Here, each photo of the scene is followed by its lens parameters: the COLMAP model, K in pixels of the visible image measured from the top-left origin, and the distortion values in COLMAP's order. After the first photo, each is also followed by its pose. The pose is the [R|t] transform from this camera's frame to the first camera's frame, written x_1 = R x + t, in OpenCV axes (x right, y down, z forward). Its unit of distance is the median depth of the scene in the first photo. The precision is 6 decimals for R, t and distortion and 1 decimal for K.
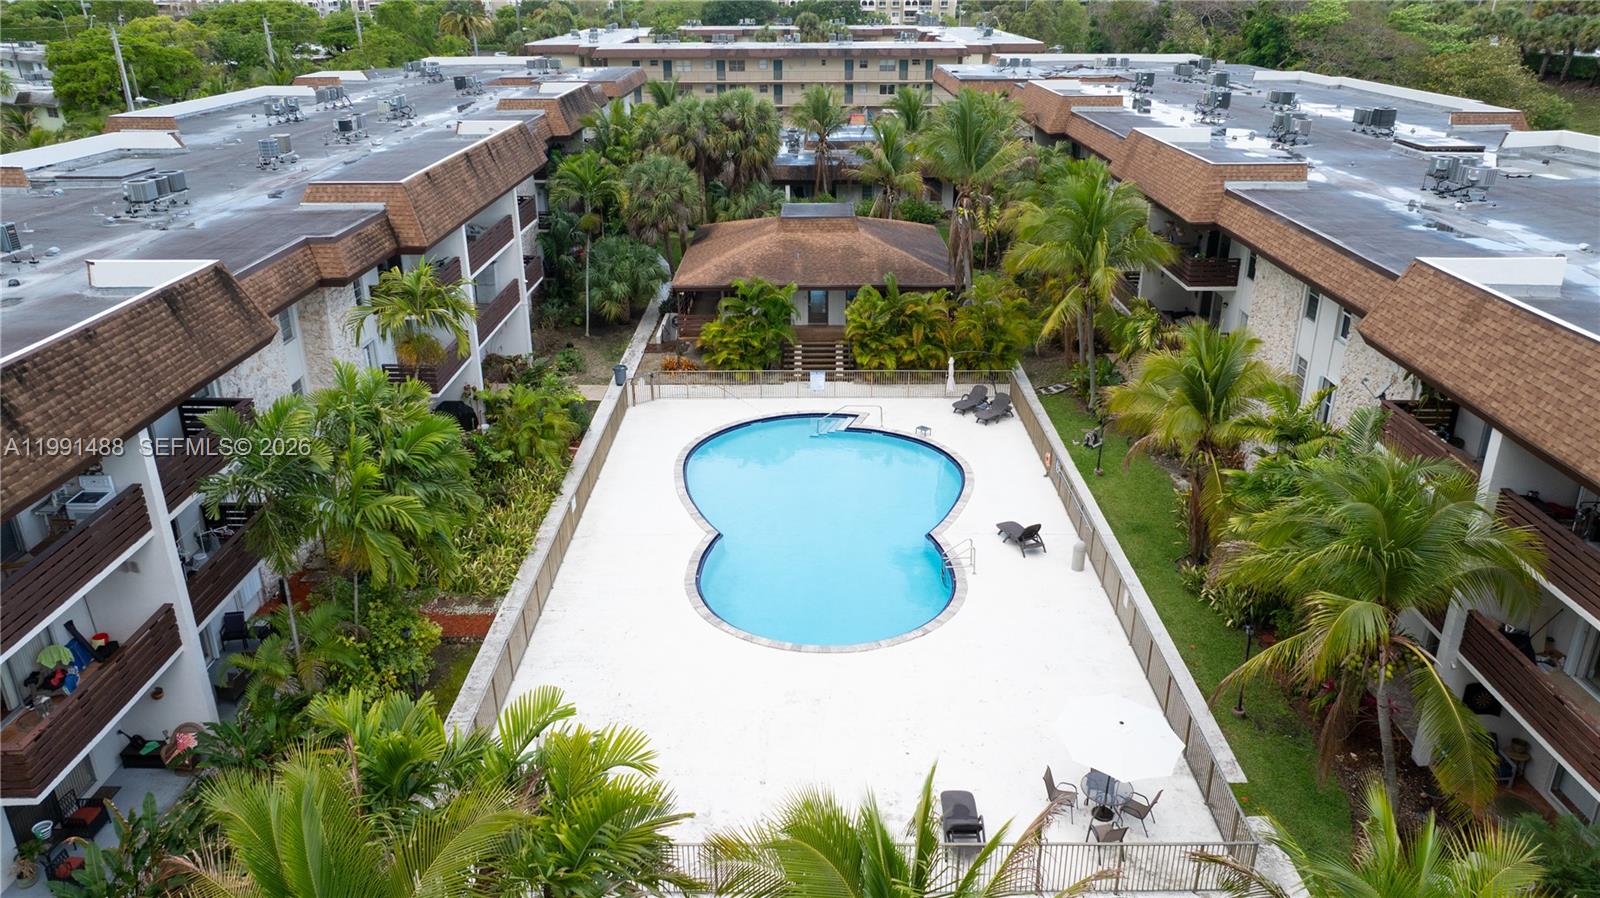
lens RADIAL K [[1129.1, 0, 800.0], [0, 1129.1, 449.0], [0, 0, 1]] dist [-0.044642, 0.055870]
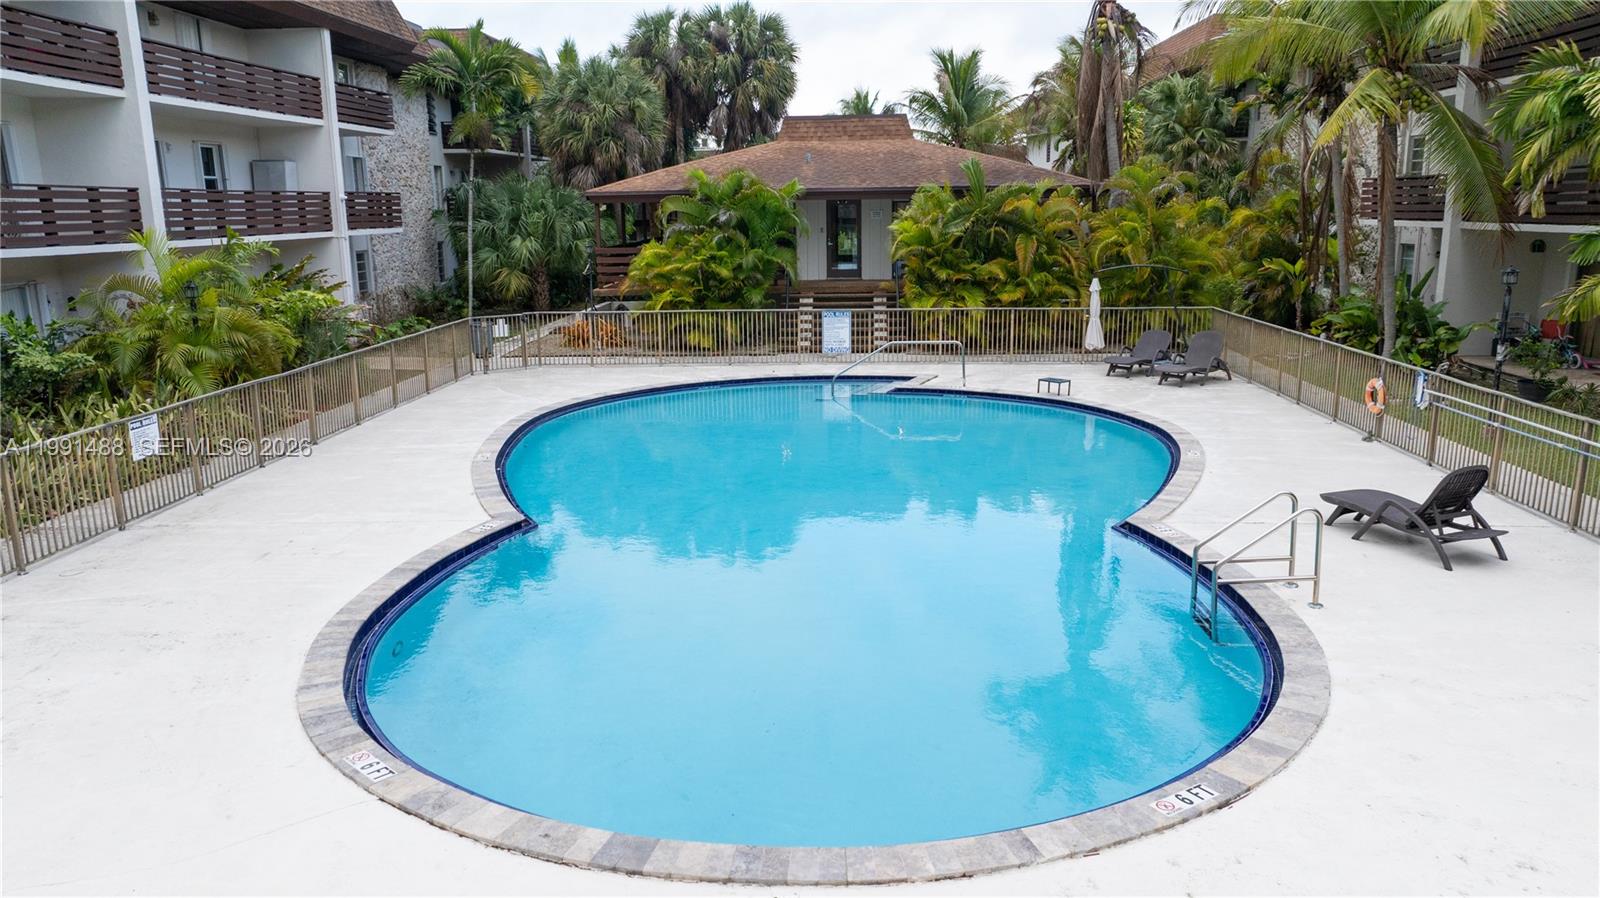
lens RADIAL K [[1129.1, 0, 800.0], [0, 1129.1, 449.0], [0, 0, 1]] dist [-0.044642, 0.055870]
pose [[0.998744, -0.001196, -0.050089, 0.023491], [-0.007844, 0.983655, -0.179891, 0.084485], [0.049485, 0.180058, 0.982411, 0.474602]]
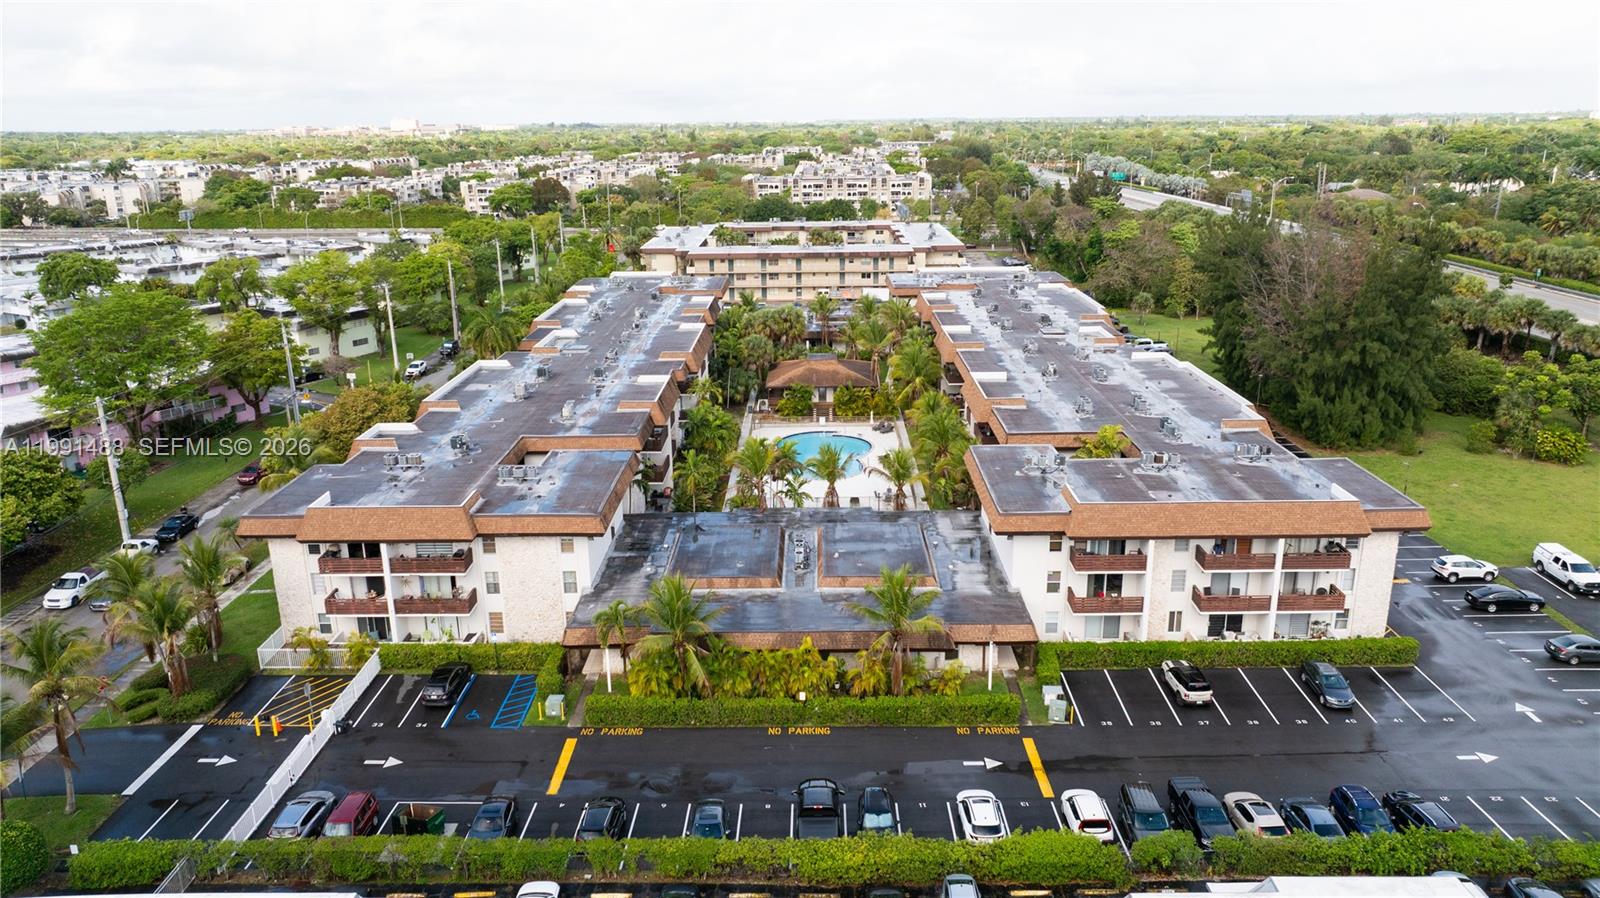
lens RADIAL K [[1129.1, 0, 800.0], [0, 1129.1, 449.0], [0, 0, 1]] dist [-0.044642, 0.055870]
pose [[0.999912, -0.009000, -0.009712, -0.011331], [0.007886, 0.993993, -0.109160, 0.287915], [0.010636, 0.109074, 0.993977, -1.595254]]
